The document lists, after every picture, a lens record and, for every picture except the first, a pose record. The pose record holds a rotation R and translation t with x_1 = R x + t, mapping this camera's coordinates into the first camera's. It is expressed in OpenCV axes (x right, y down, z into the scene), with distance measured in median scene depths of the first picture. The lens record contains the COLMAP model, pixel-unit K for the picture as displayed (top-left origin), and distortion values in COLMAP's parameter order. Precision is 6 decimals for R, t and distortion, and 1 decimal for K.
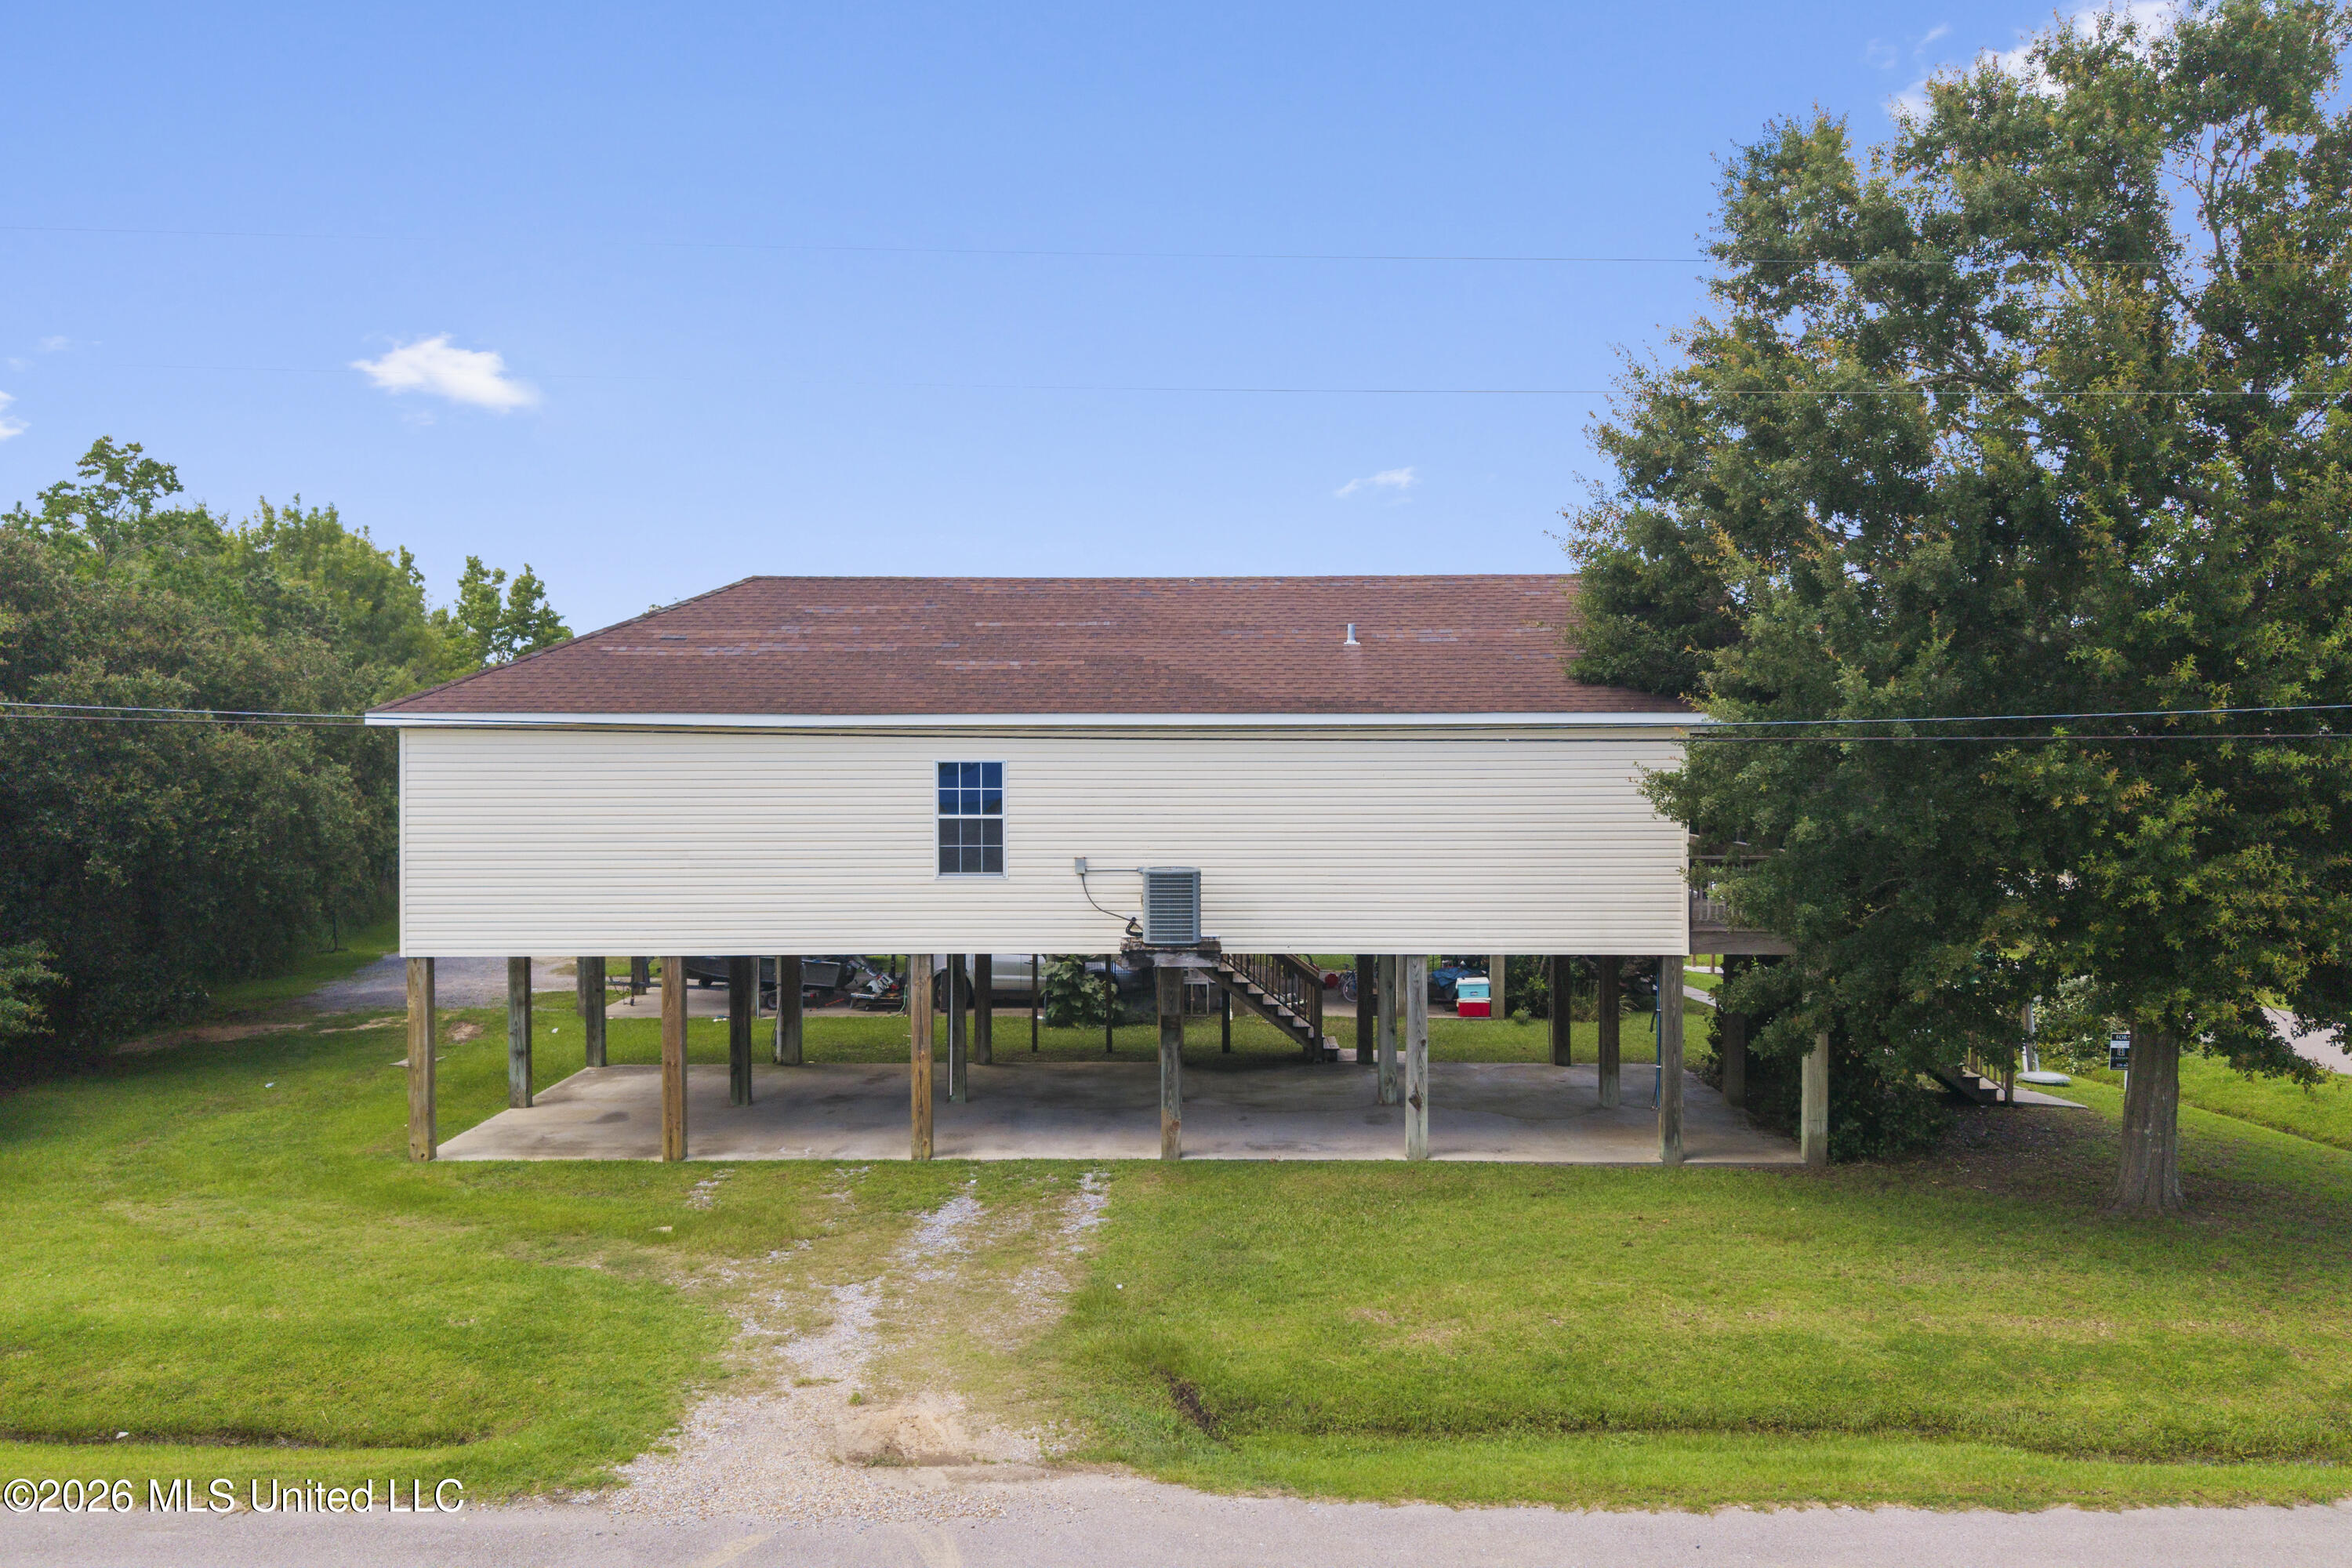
lens RADIAL K [[1853.9, 0, 1176.0], [0, 1853.9, 784.0], [0, 0, 1]] dist [0.065690, -0.117615]
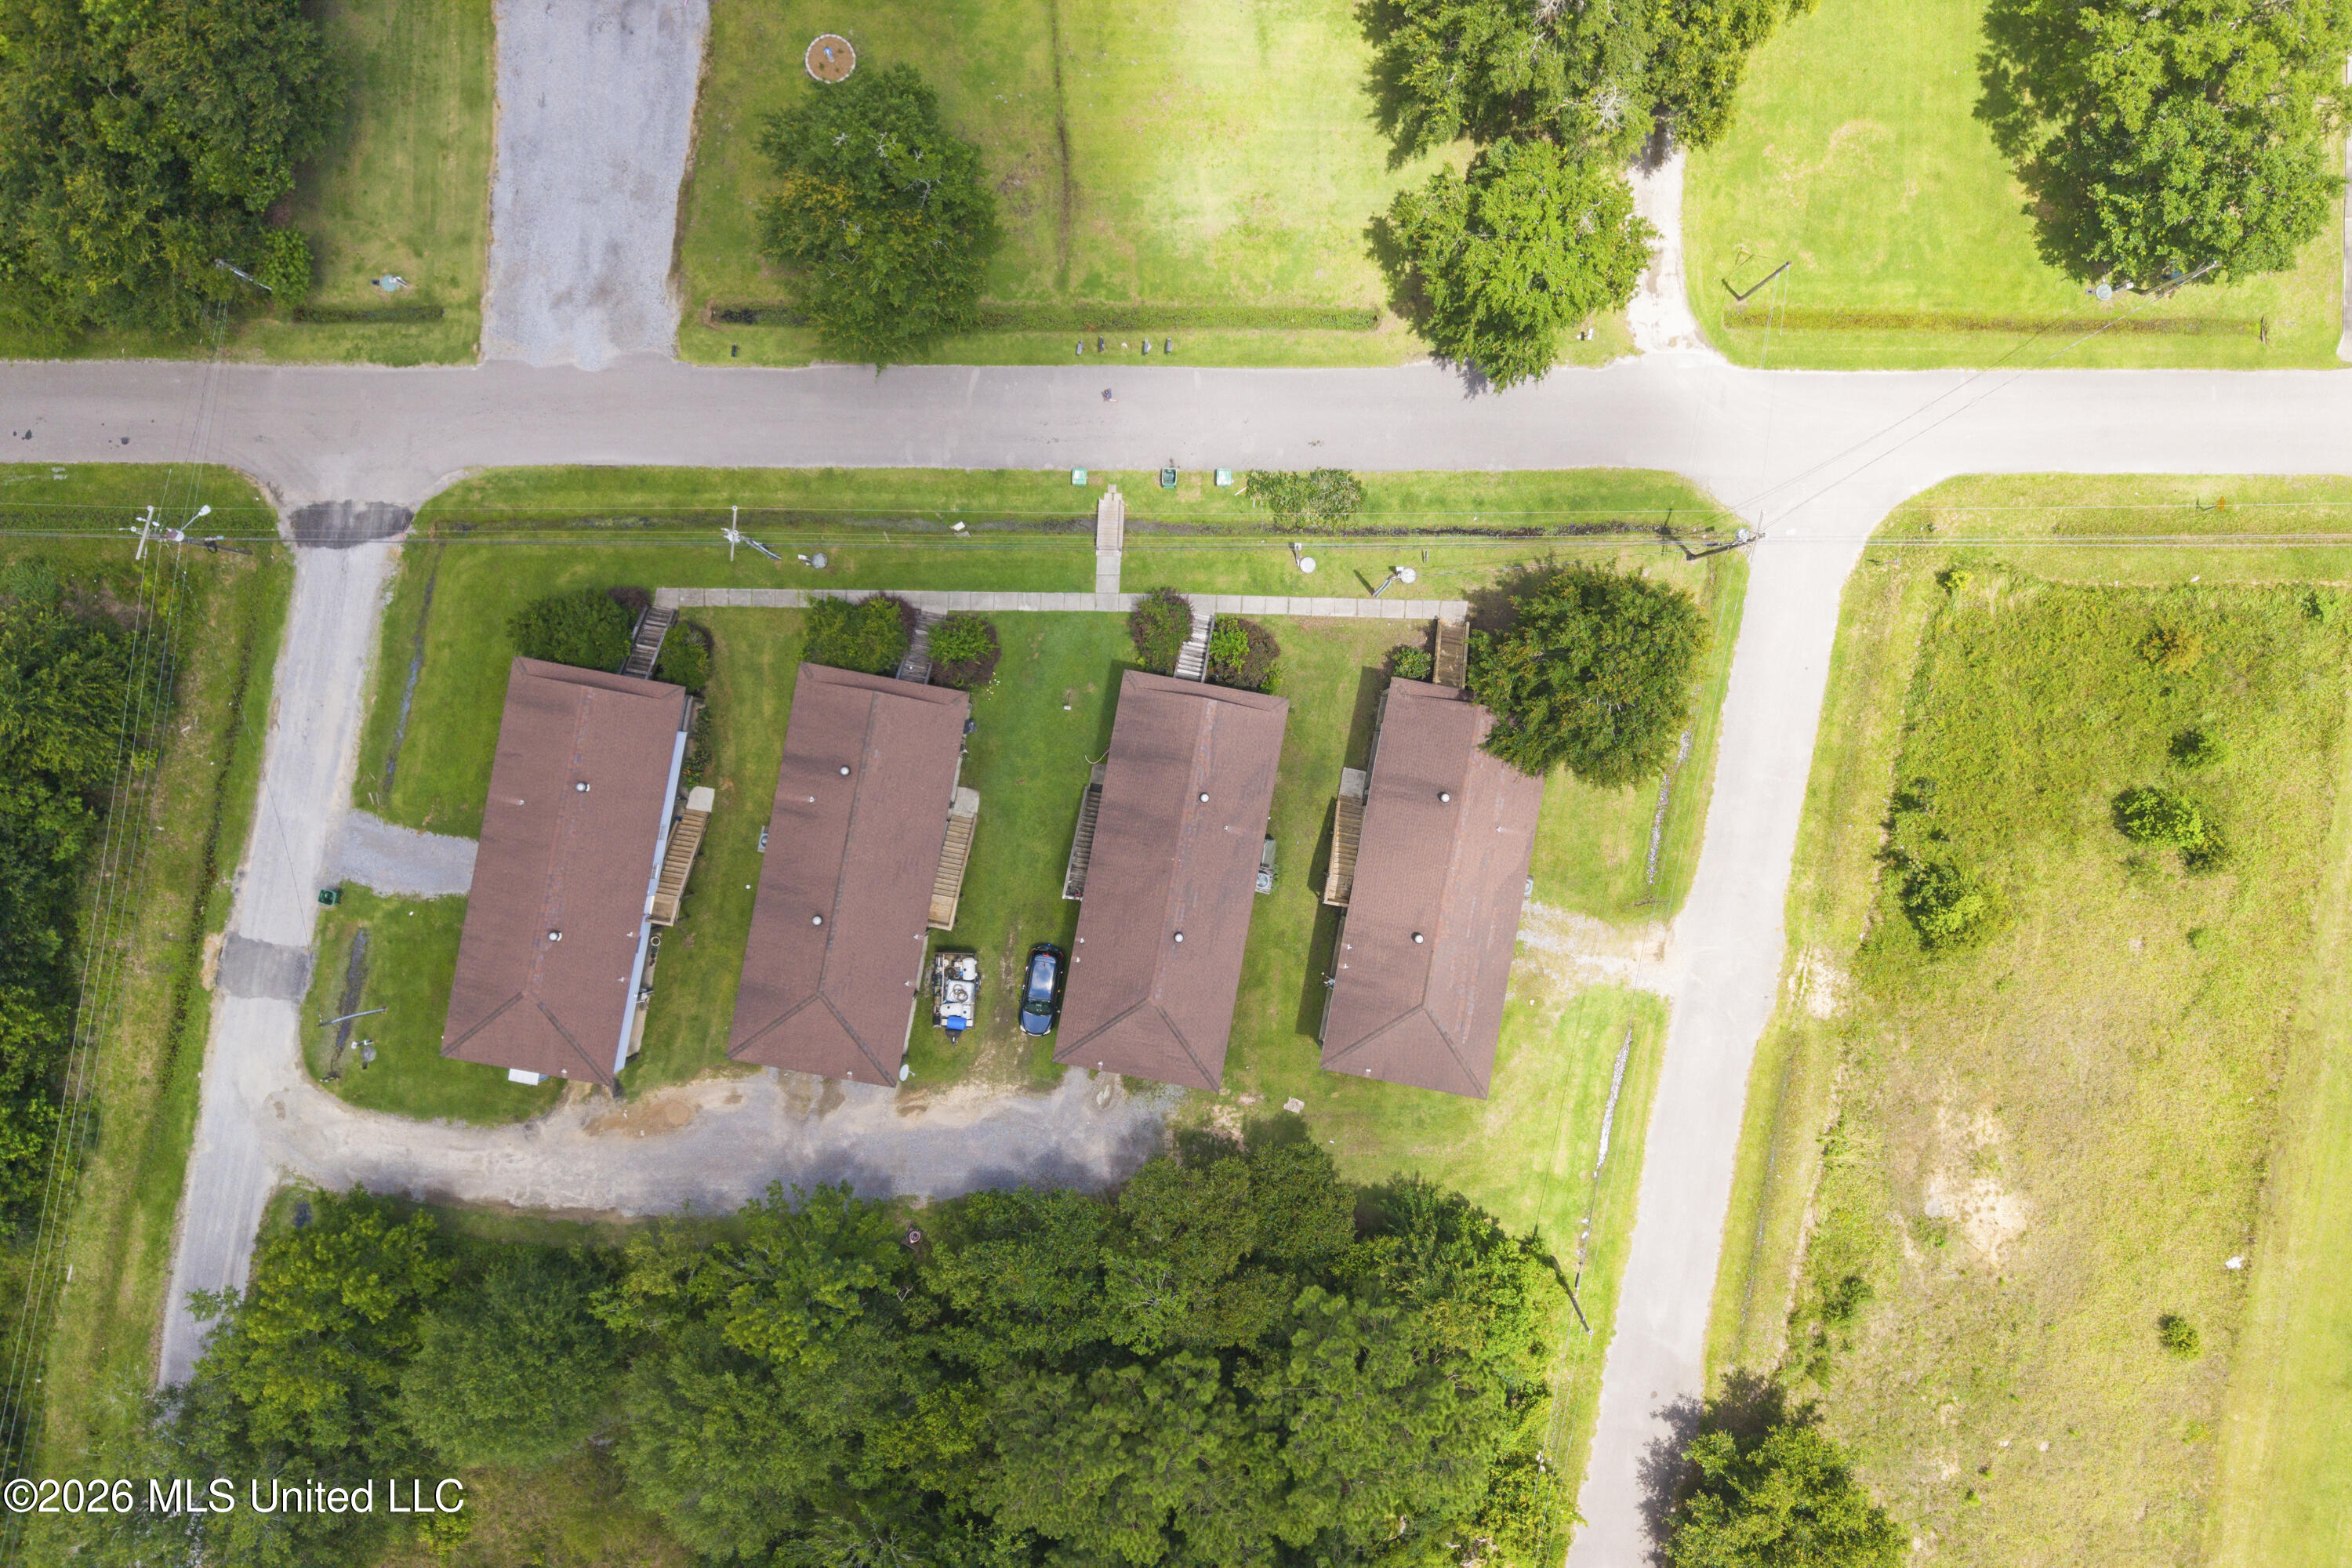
lens RADIAL K [[1853.9, 0, 1176.0], [0, 1853.9, 784.0], [0, 0, 1]] dist [0.065690, -0.117615]
pose [[0.171682, -0.985129, 0.006728, 0.068320], [0.003949, 0.007517, 0.999964, -4.686580], [-0.985144, -0.171649, 0.005181, 2.124658]]
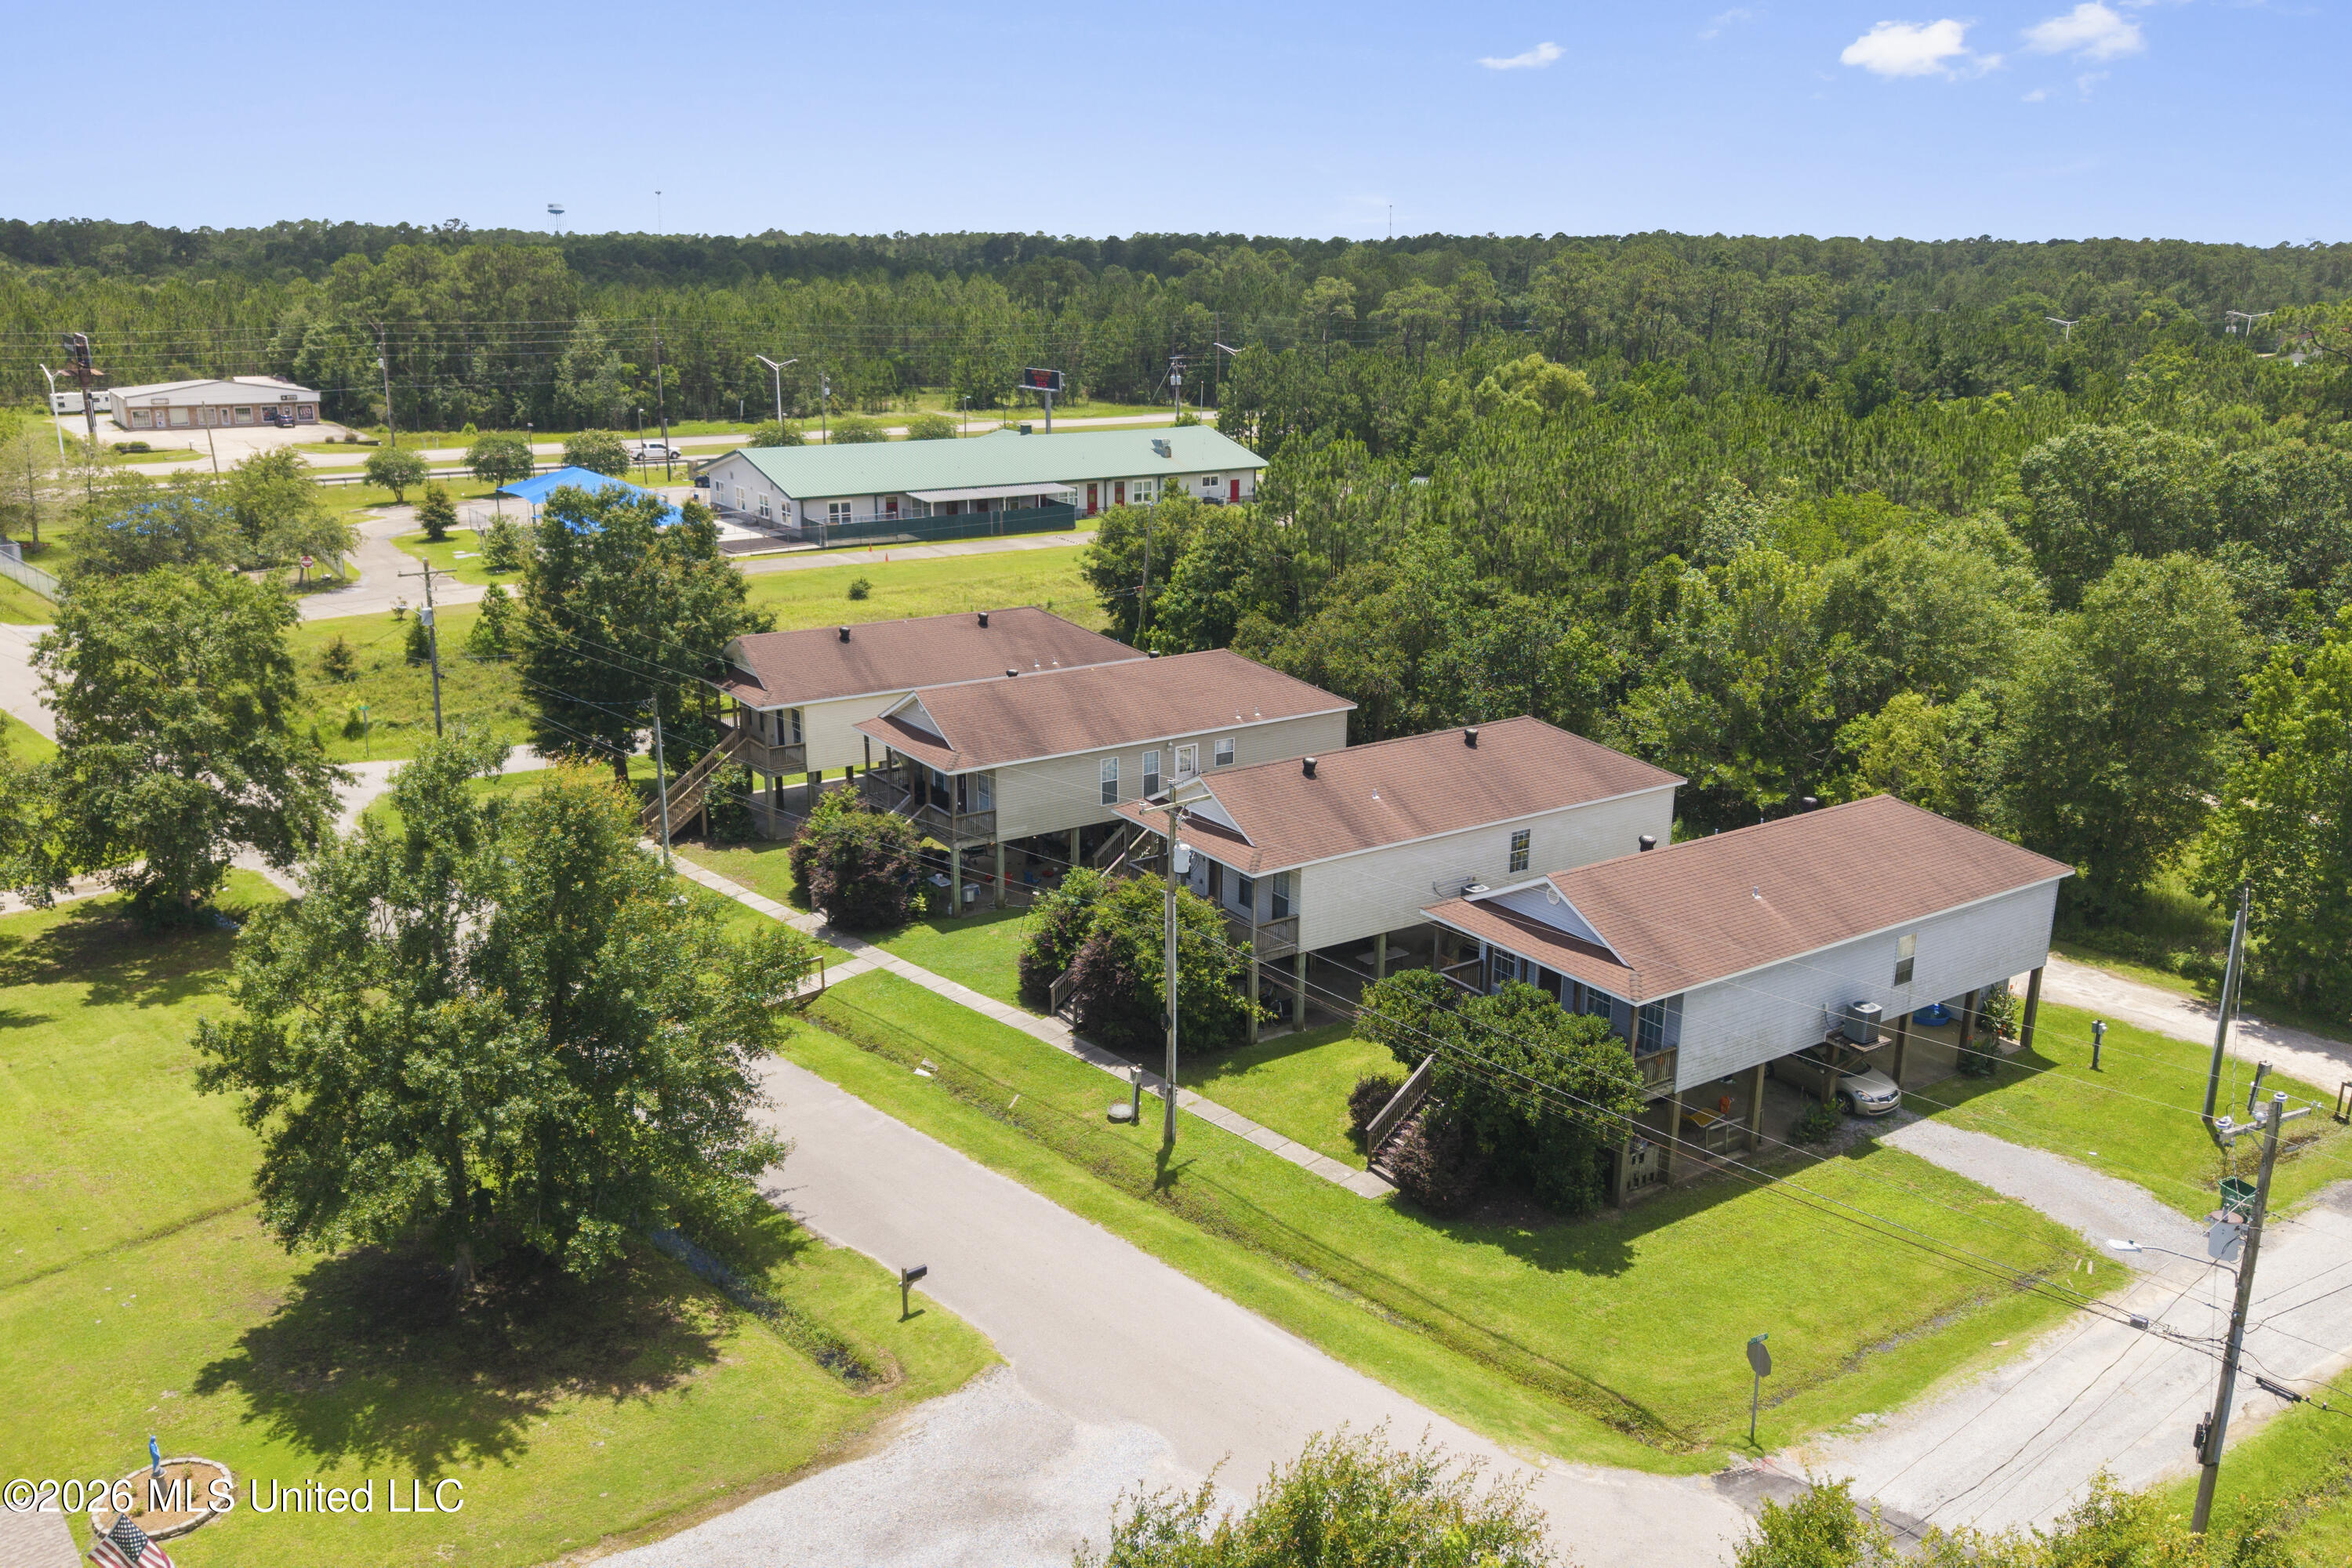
lens RADIAL K [[1863.6, 0, 1176.0], [0, 1863.6, 784.0], [0, 0, 1]] dist [0.003189, 0.005343]
pose [[-0.823448, 0.152734, -0.546449, 1.902793], [-0.019338, 0.954974, 0.296058, -1.082699], [0.567062, 0.254355, -0.783418, 5.290045]]
